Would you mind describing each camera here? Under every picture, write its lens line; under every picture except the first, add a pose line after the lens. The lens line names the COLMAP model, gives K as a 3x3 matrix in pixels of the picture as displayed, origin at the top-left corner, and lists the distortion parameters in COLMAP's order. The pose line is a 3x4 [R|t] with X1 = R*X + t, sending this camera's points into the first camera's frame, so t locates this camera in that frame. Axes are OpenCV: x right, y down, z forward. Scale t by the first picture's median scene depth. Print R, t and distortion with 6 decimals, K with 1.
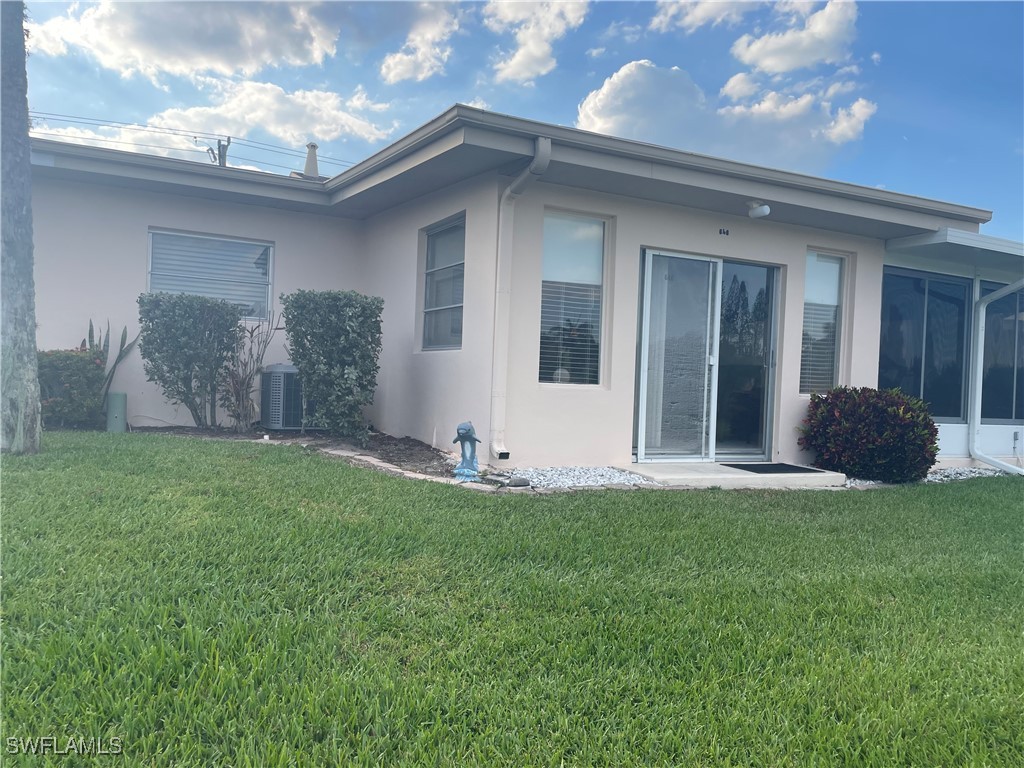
lens RADIAL K [[768.1, 0, 519.5], [0, 768.1, 389.6], [0, 0, 1]] dist [0.097938, -0.129951]
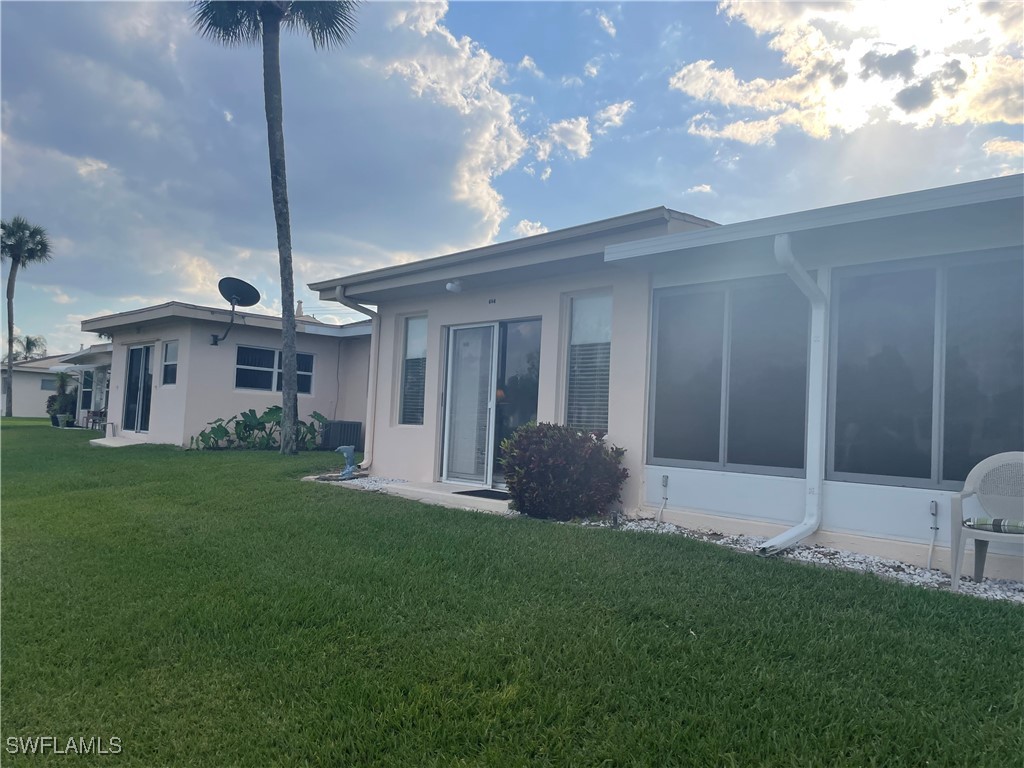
lens RADIAL K [[768.1, 0, 519.5], [0, 768.1, 389.6], [0, 0, 1]] dist [0.097938, -0.129951]
pose [[0.331213, -0.077875, -0.940337, 1.470324], [-0.043941, 0.994234, -0.097816, 0.055431], [0.942532, 0.073717, 0.325881, 0.679763]]
